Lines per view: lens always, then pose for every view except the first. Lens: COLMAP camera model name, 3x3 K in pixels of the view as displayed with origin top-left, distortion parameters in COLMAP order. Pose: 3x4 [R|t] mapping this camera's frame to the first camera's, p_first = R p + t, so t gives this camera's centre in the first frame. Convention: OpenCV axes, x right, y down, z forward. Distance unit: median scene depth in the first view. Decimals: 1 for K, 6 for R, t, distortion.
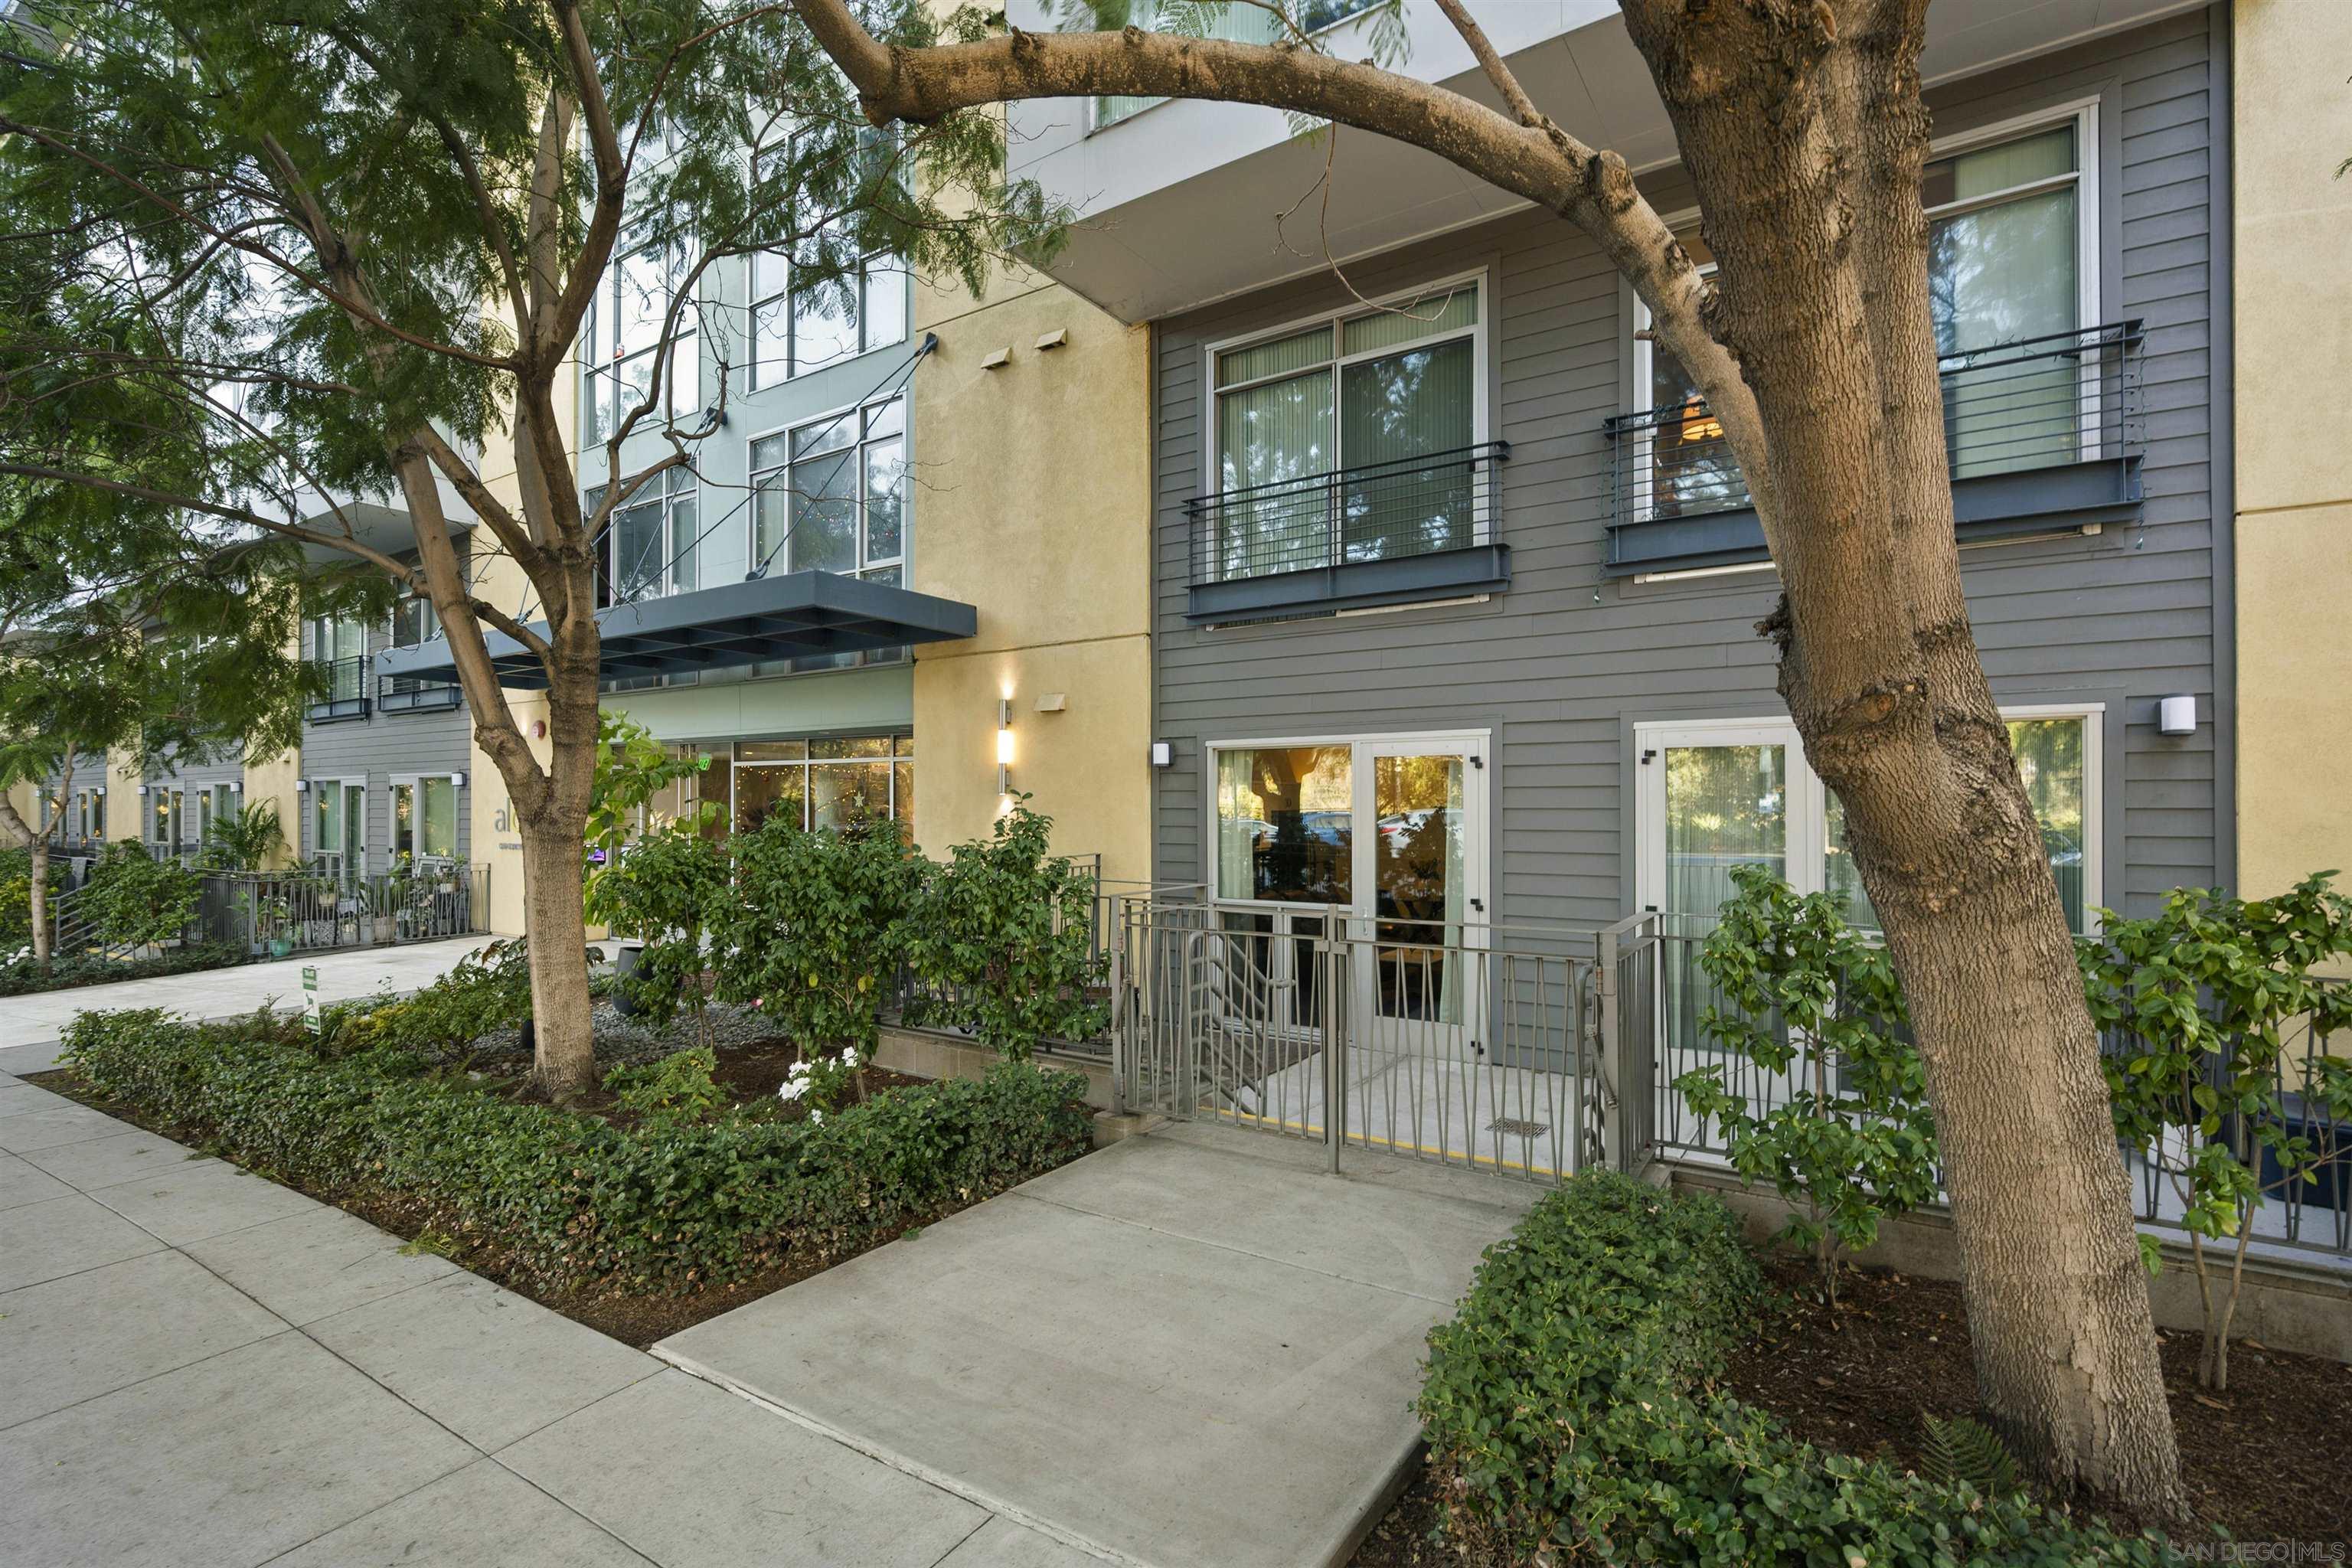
lens RADIAL K [[1084.4, 0, 1176.3], [0, 1084.4, 795.6], [0, 0, 1]] dist [-0.001038, 0.000178]
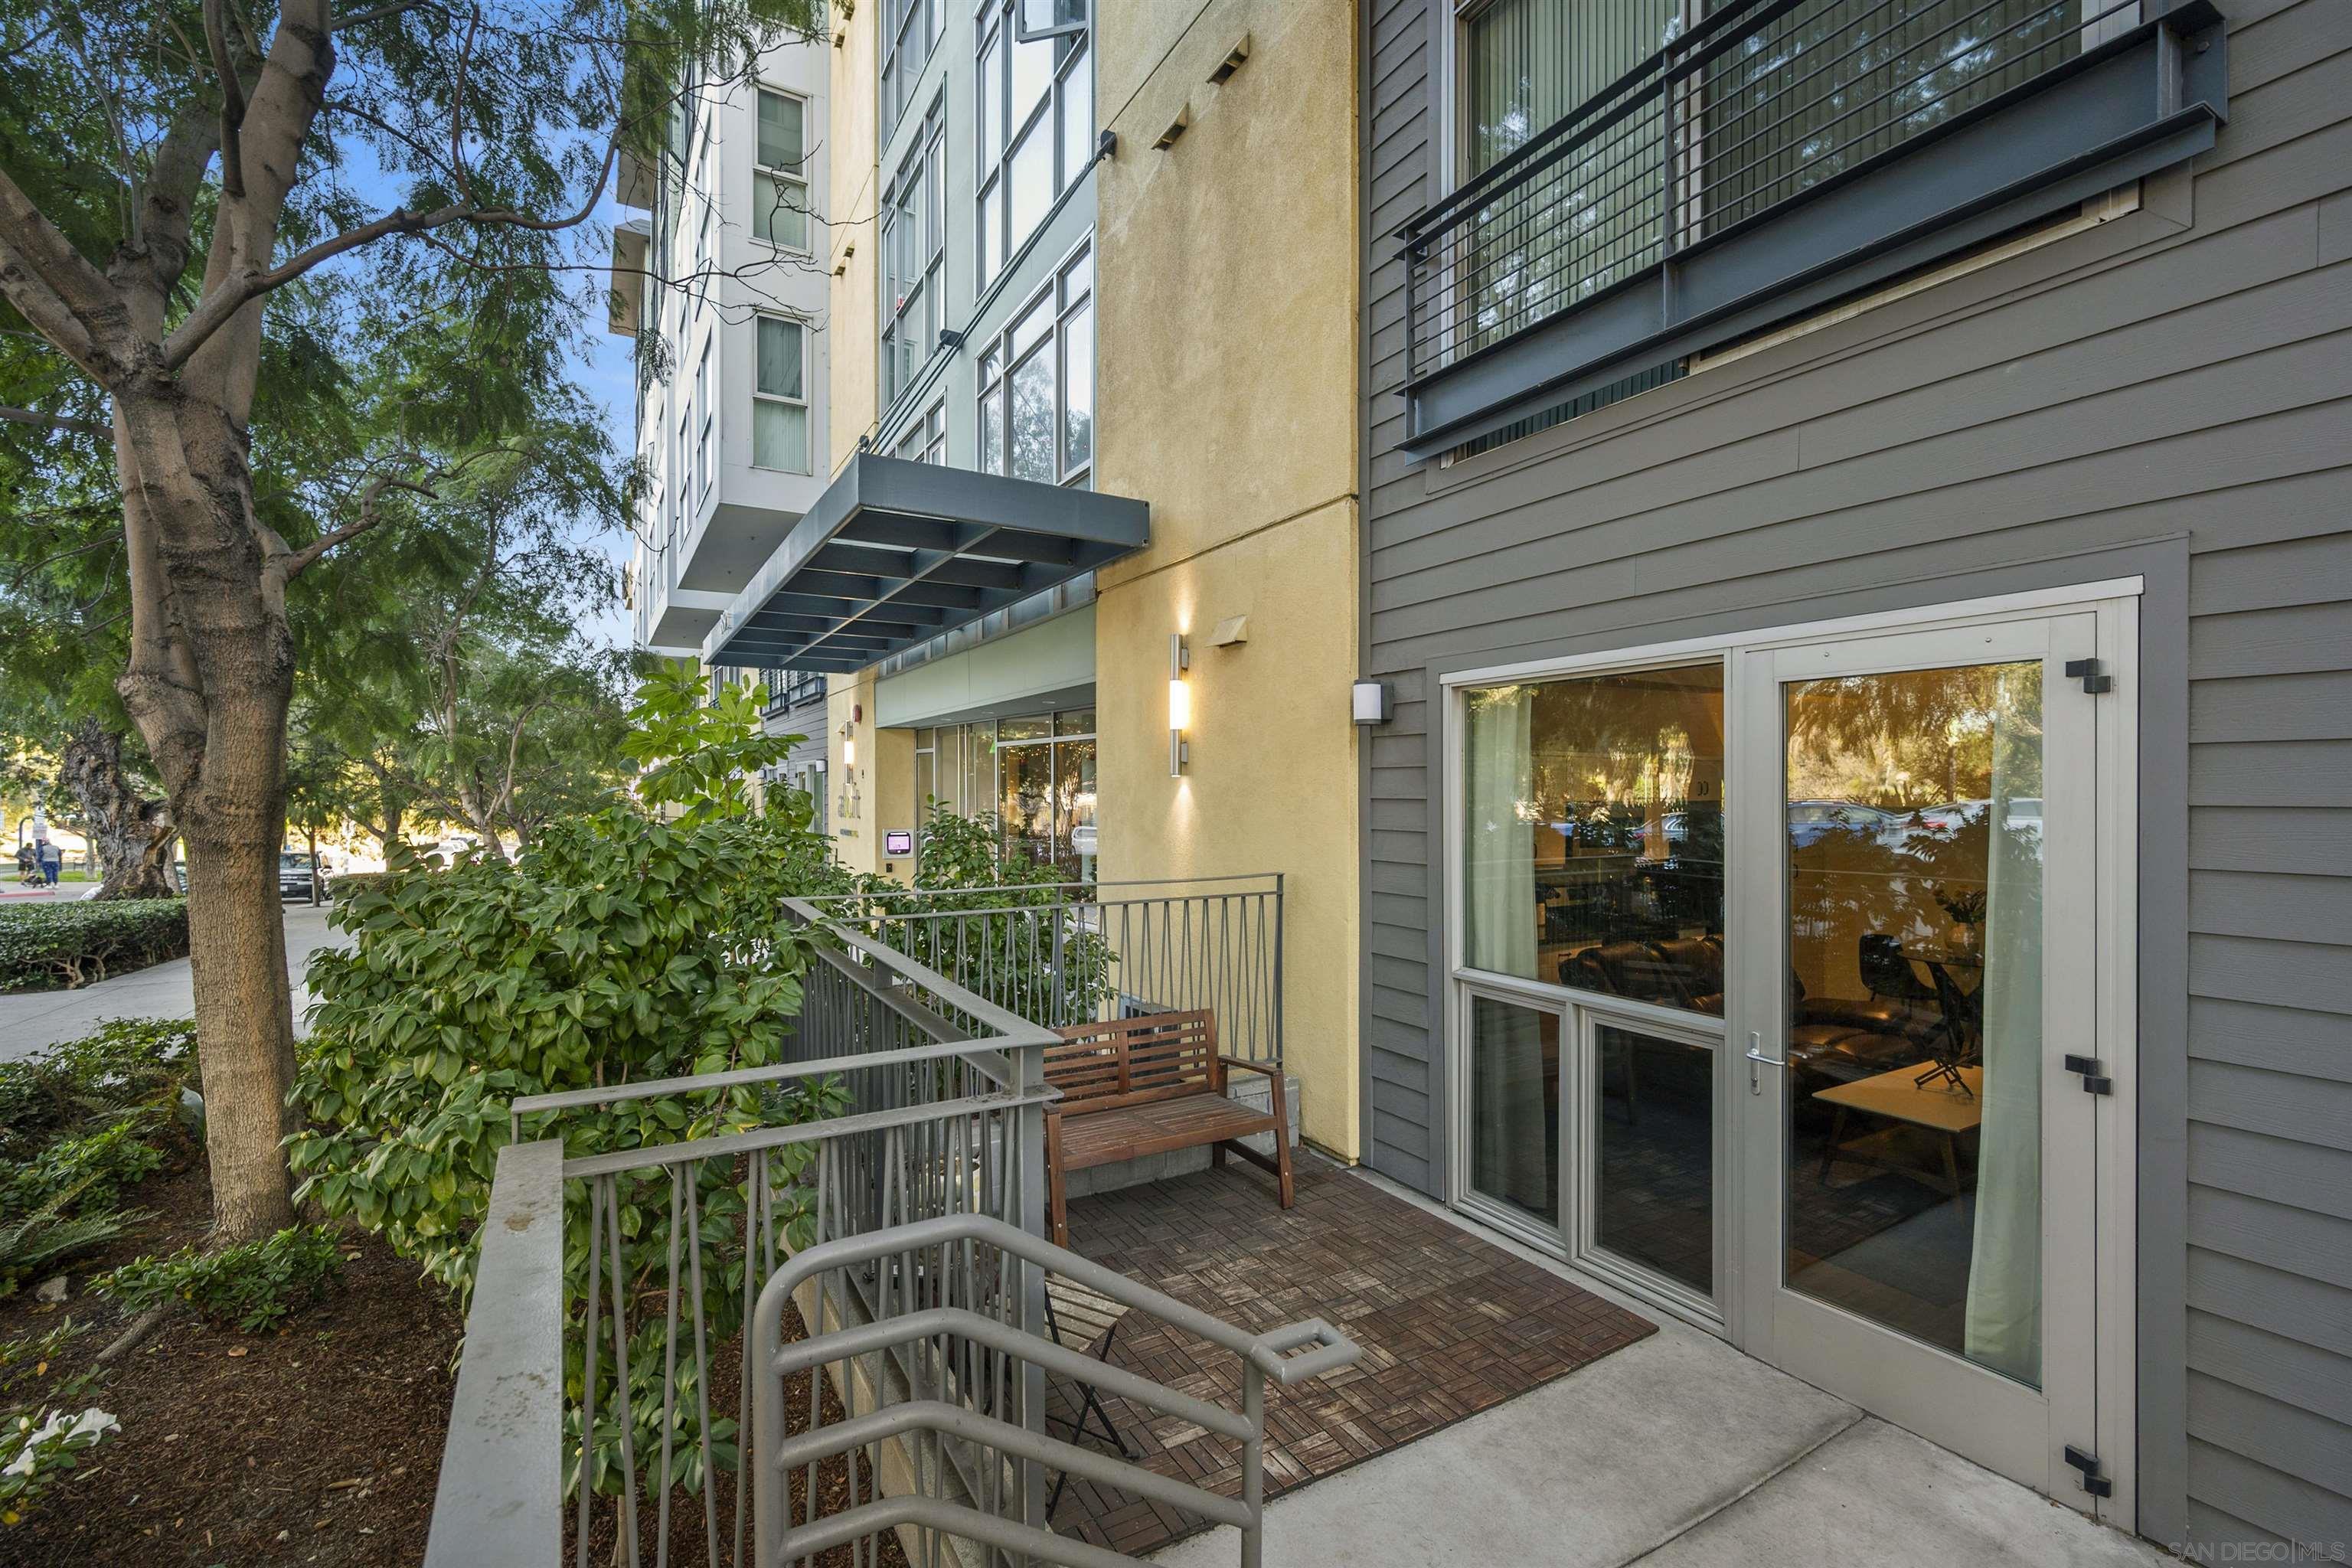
lens RADIAL K [[1026.0, 0, 1176.8], [0, 1026.0, 793.8], [0, 0, 1]] dist [0.000102, -0.000067]
pose [[0.896050, 0.001402, -0.443950, 0.141729], [0.004298, 0.999921, 0.011832, 0.002316], [0.443931, -0.012510, 0.895973, 0.506506]]
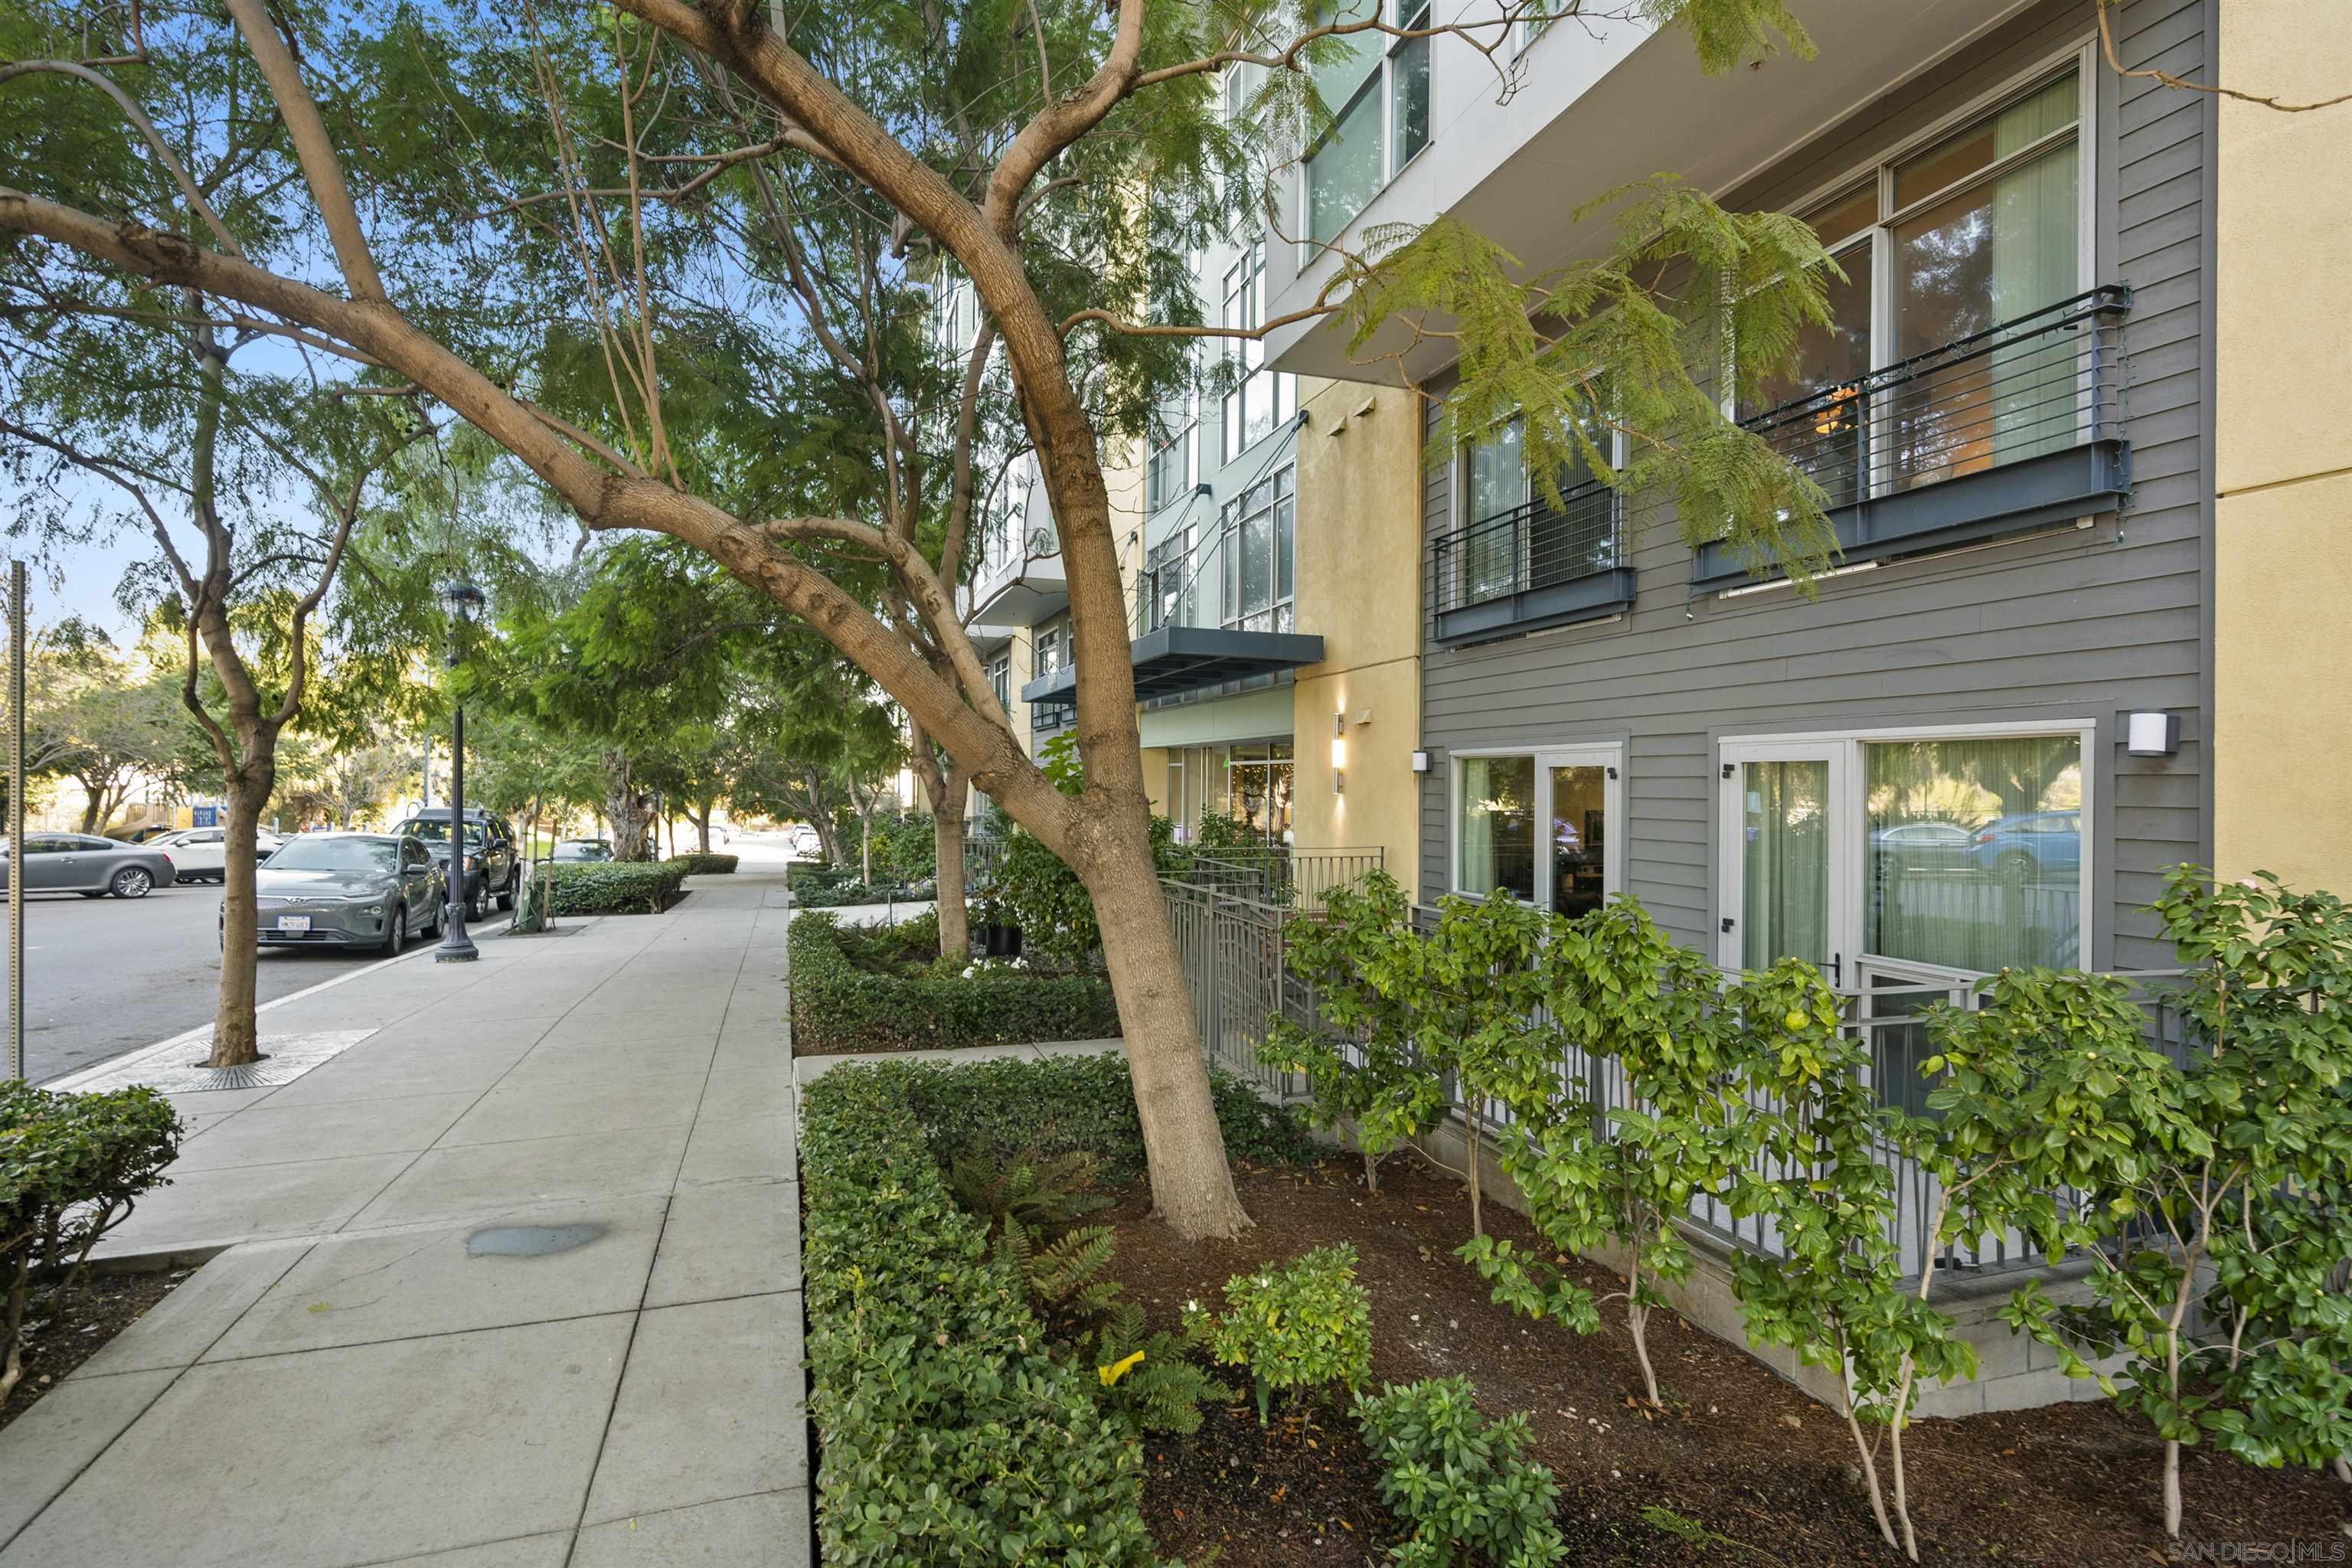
lens RADIAL K [[1180.0, 0, 1172.9], [0, 1180.0, 776.7], [0, 0, 1]] dist [-0.004122, 0.000863]
pose [[0.785521, 0.003836, -0.618823, 0.584232], [-0.003316, 0.999993, 0.001990, -0.025556], [0.618826, 0.000489, 0.785528, -0.147809]]
